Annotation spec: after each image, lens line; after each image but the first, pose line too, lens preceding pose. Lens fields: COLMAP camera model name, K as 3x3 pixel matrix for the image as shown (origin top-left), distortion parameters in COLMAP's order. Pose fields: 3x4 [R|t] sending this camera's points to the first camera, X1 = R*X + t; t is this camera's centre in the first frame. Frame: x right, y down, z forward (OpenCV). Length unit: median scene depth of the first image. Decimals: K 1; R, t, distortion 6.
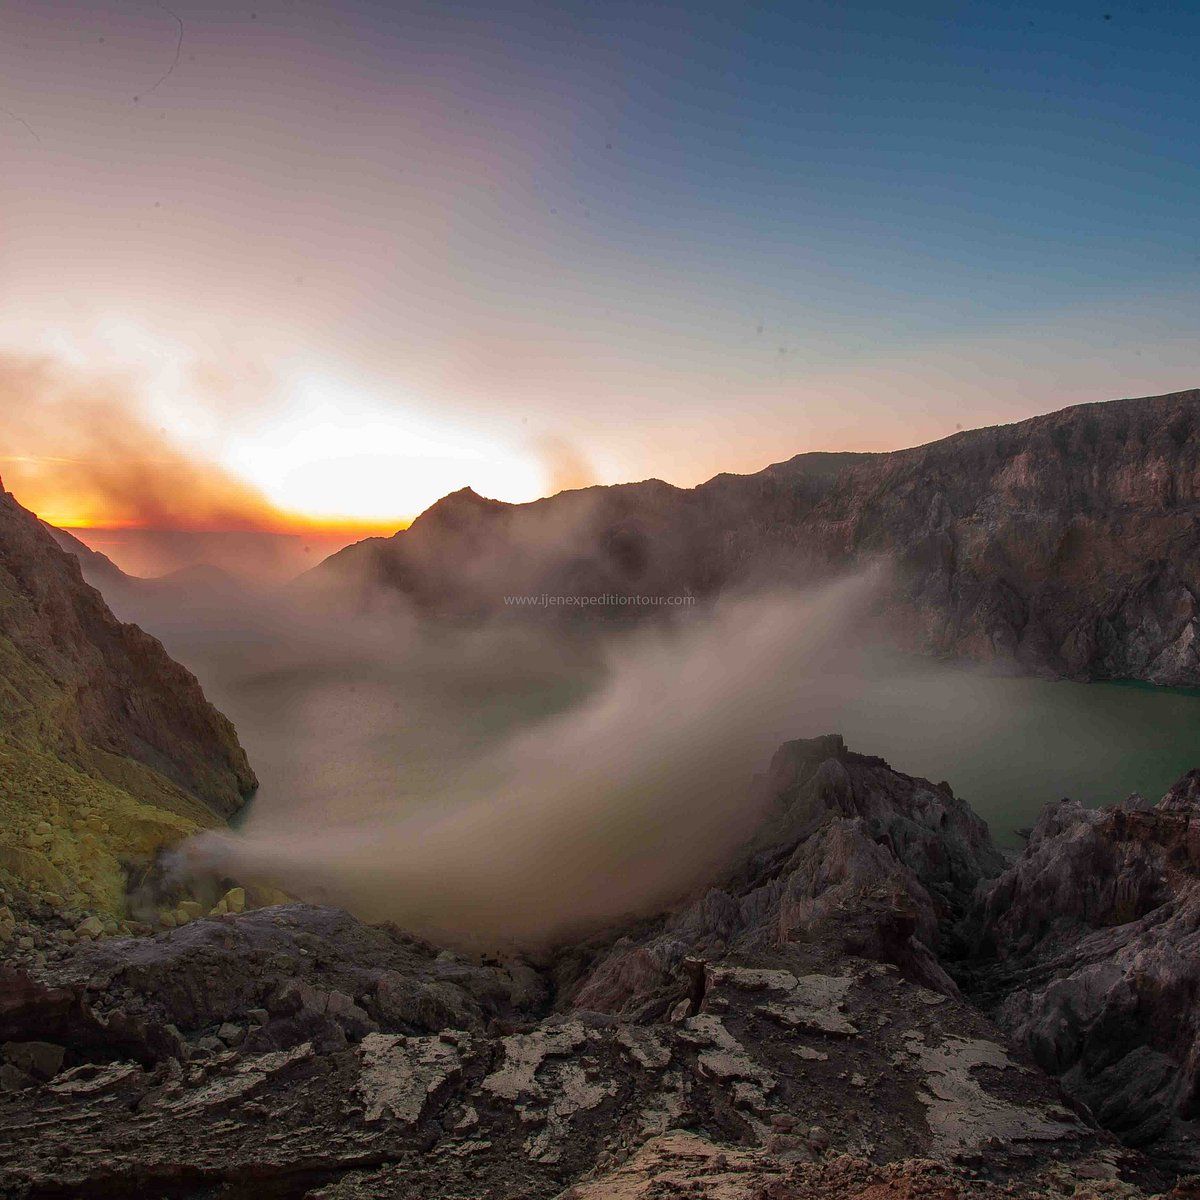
lens RADIAL K [[838.1, 0, 596.4], [0, 838.1, 604.5], [0, 0, 1]] dist [-0.028564, -0.001796]
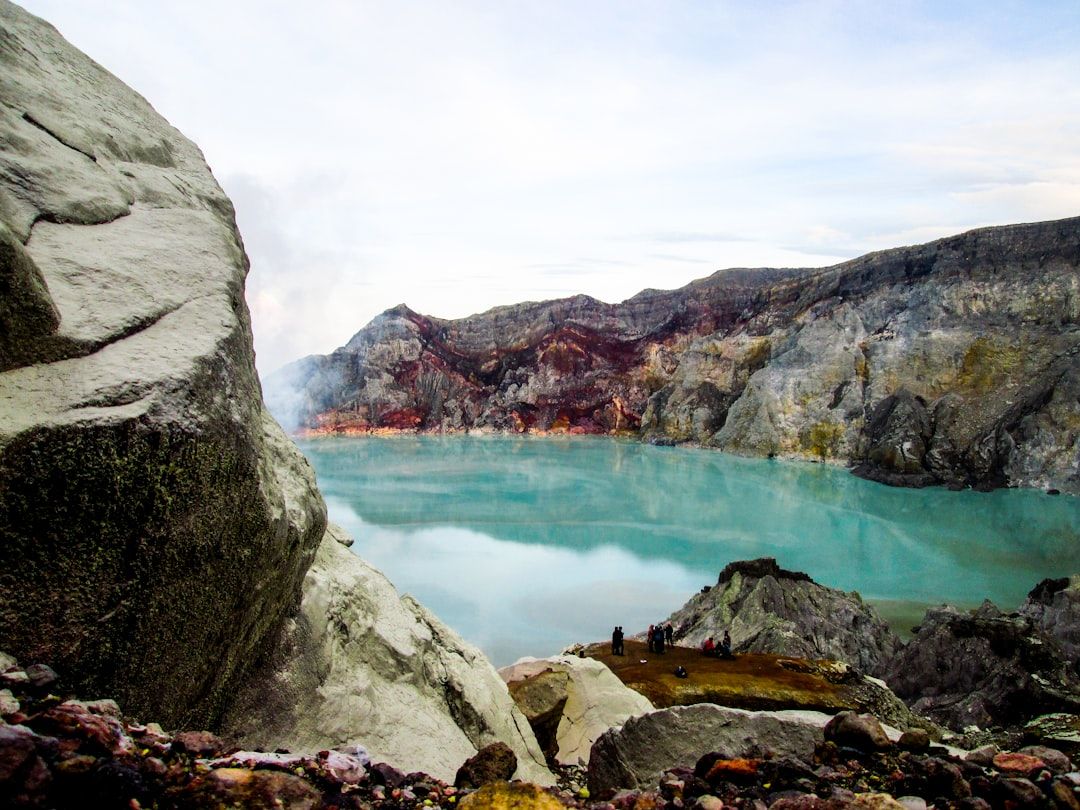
lens RADIAL K [[853.1, 0, 546.7], [0, 853.1, 411.0], [0, 0, 1]] dist [0.012896, -0.011398]
pose [[0.998963, -0.016666, 0.042360, -0.033953], [0.016193, 0.999803, 0.011495, -0.027683], [-0.042543, -0.010797, 0.999036, -0.092419]]
